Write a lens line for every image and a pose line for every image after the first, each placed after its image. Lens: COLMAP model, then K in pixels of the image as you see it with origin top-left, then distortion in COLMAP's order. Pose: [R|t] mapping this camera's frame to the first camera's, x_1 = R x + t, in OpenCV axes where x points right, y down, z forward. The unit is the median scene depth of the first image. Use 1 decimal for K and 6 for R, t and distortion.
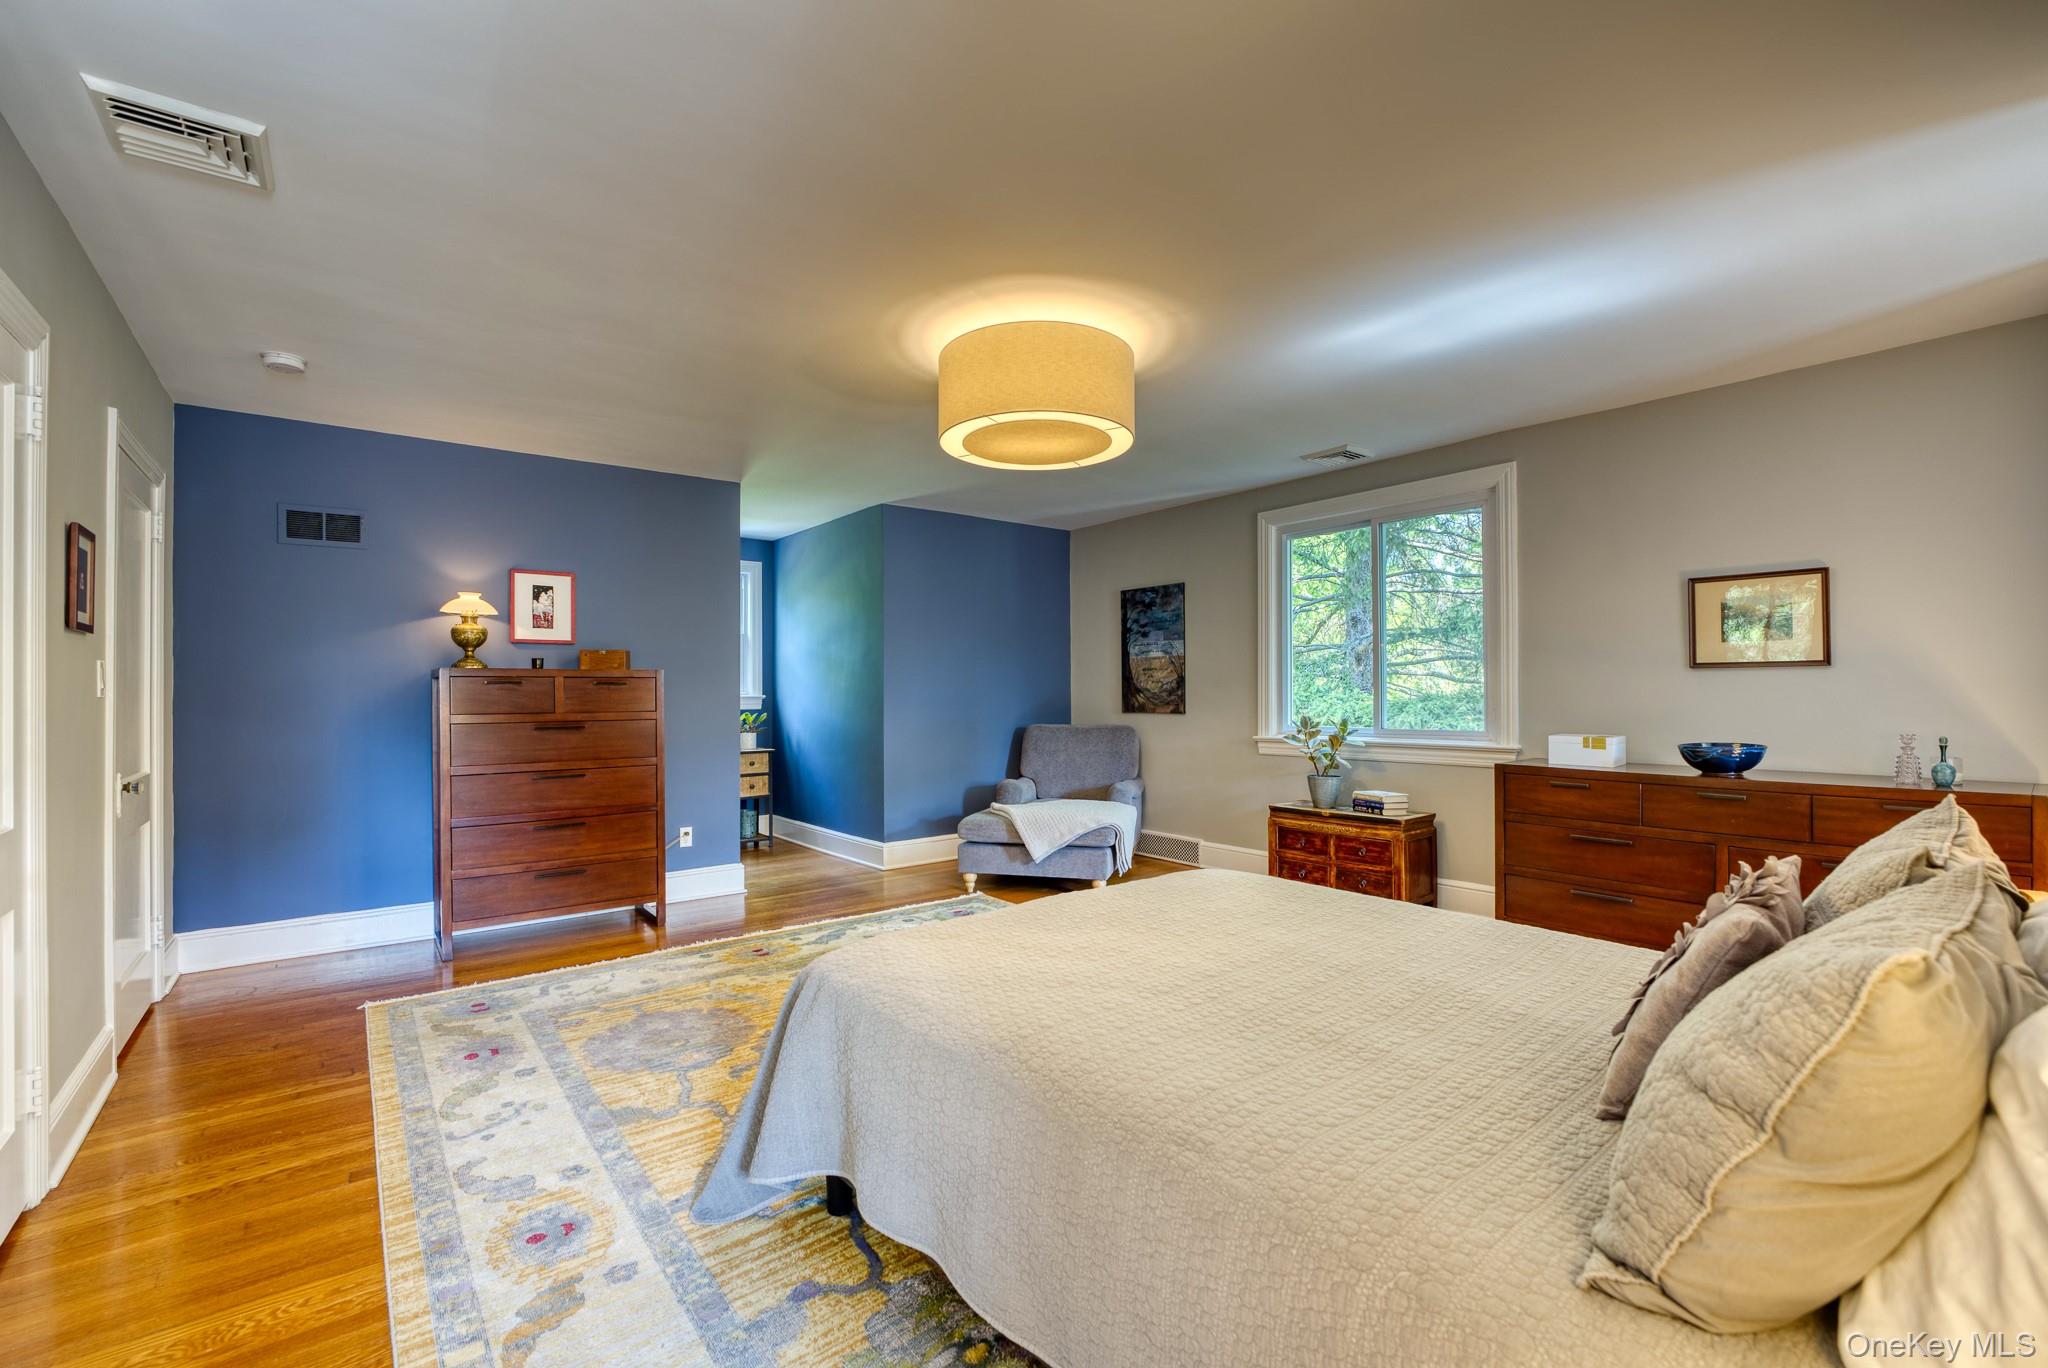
lens RADIAL K [[870.0, 0, 1019.9], [0, 870.0, 682.5], [0, 0, 1]] dist [-0.014445, -0.000236]
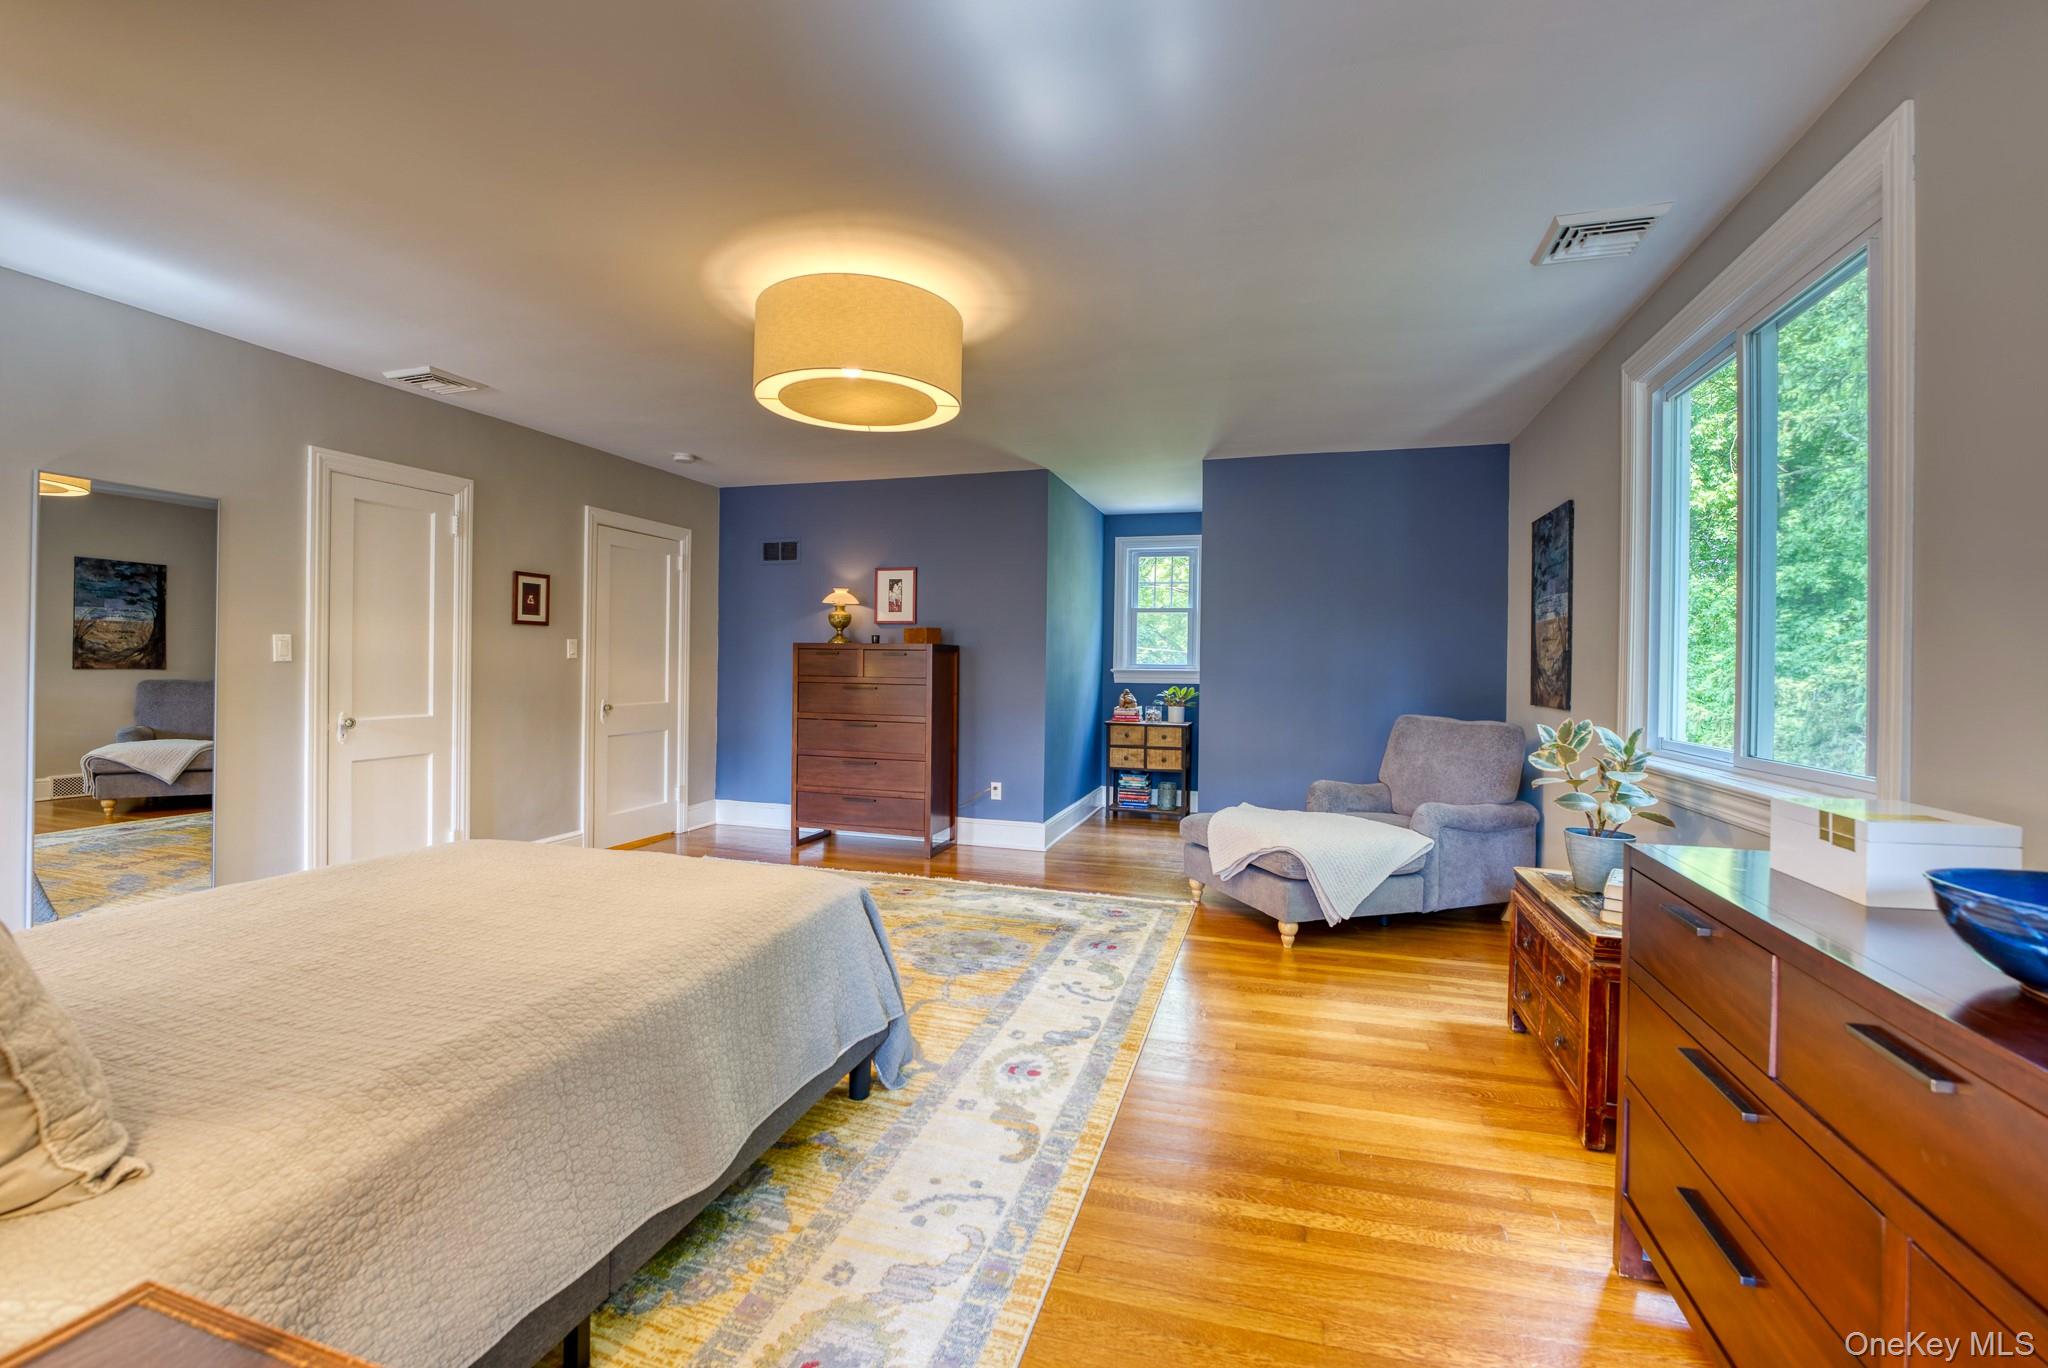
lens RADIAL K [[870.0, 0, 1018.7], [0, 870.0, 666.1], [0, 0, 1]] dist [-0.014445, -0.000236]
pose [[0.564083, 0.015099, -0.825580, 0.609850], [-0.009428, 0.999885, 0.011845, 0.000761], [0.825665, 0.001102, 0.564160, 0.410227]]
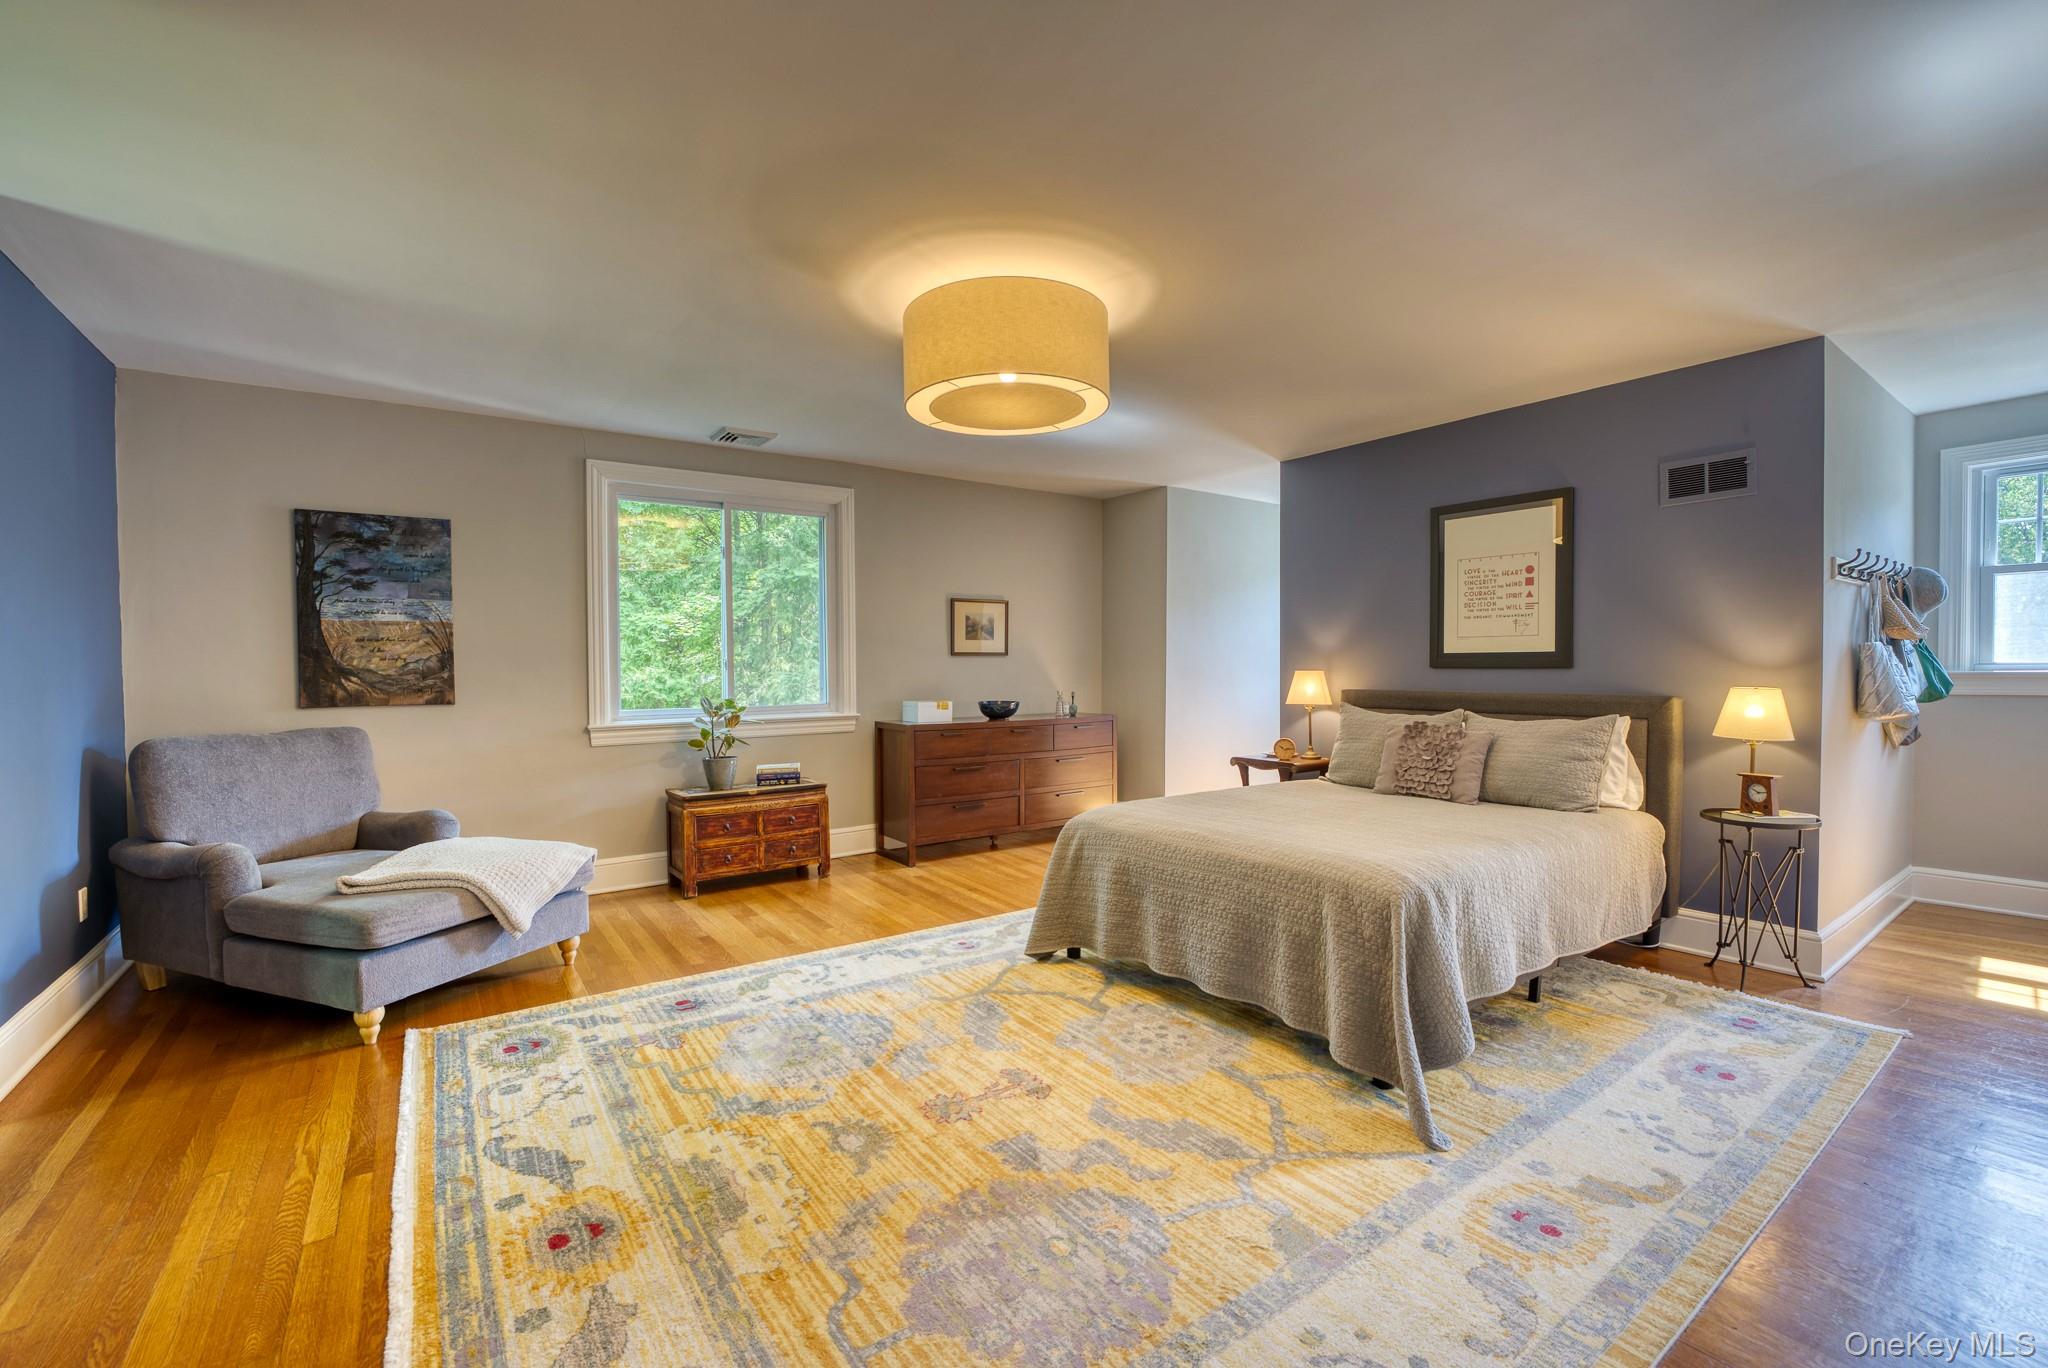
lens RADIAL K [[870.0, 0, 1016.9], [0, 870.0, 686.2], [0, 0, 1]] dist [-0.014445, -0.000236]
pose [[0.058945, -0.020117, 0.998058, -0.630411], [-0.006392, 0.999769, 0.020529, 0.004767], [-0.998241, -0.007590, 0.058803, 0.628451]]
